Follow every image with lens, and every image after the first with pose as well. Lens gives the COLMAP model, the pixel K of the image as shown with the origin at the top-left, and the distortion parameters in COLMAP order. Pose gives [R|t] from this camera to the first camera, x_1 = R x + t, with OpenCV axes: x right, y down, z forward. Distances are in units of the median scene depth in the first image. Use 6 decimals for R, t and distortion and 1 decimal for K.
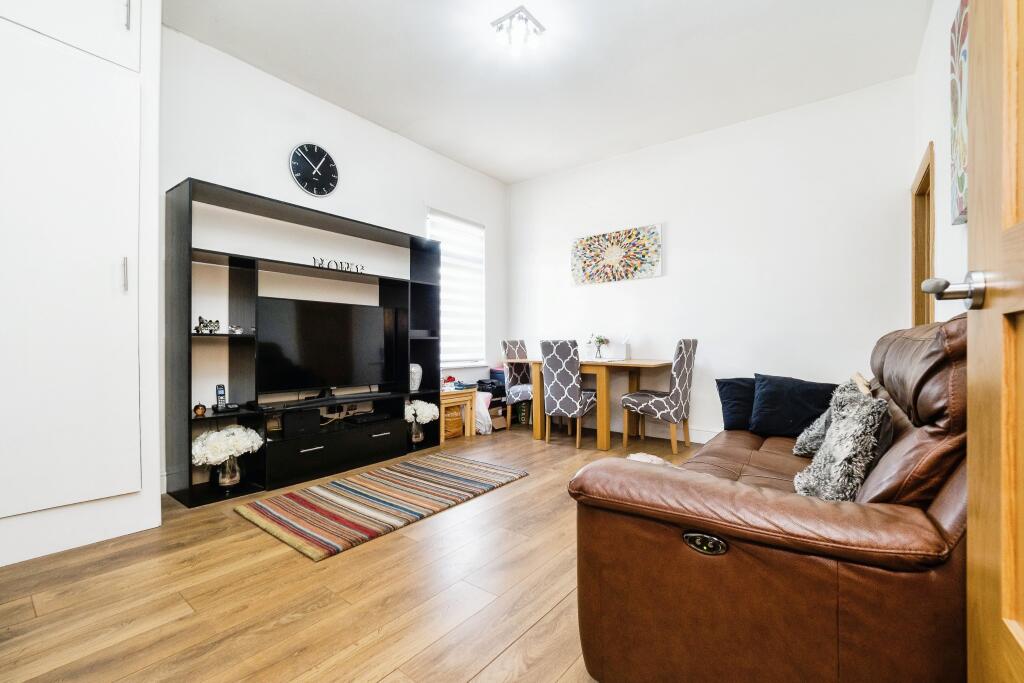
lens RADIAL K [[446.4, 0, 518.3], [0, 446.4, 346.2], [0, 0, 1]] dist [0.000778, -0.000168]
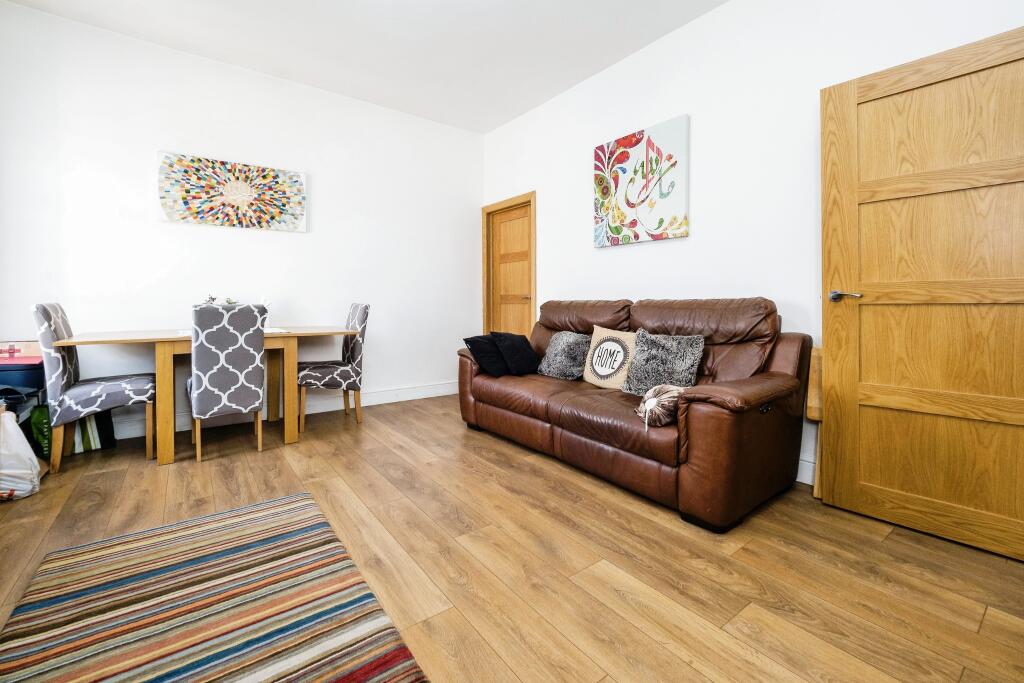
lens RADIAL K [[433.5, 0, 529.1], [0, 433.5, 307.1], [0, 0, 1]] dist [0.000738, -0.000896]
pose [[0.253304, -0.005700, 0.967370, -0.394526], [0.006336, 0.999971, 0.004233, -0.008831], [-0.967366, 0.005057, 0.253332, 0.341793]]
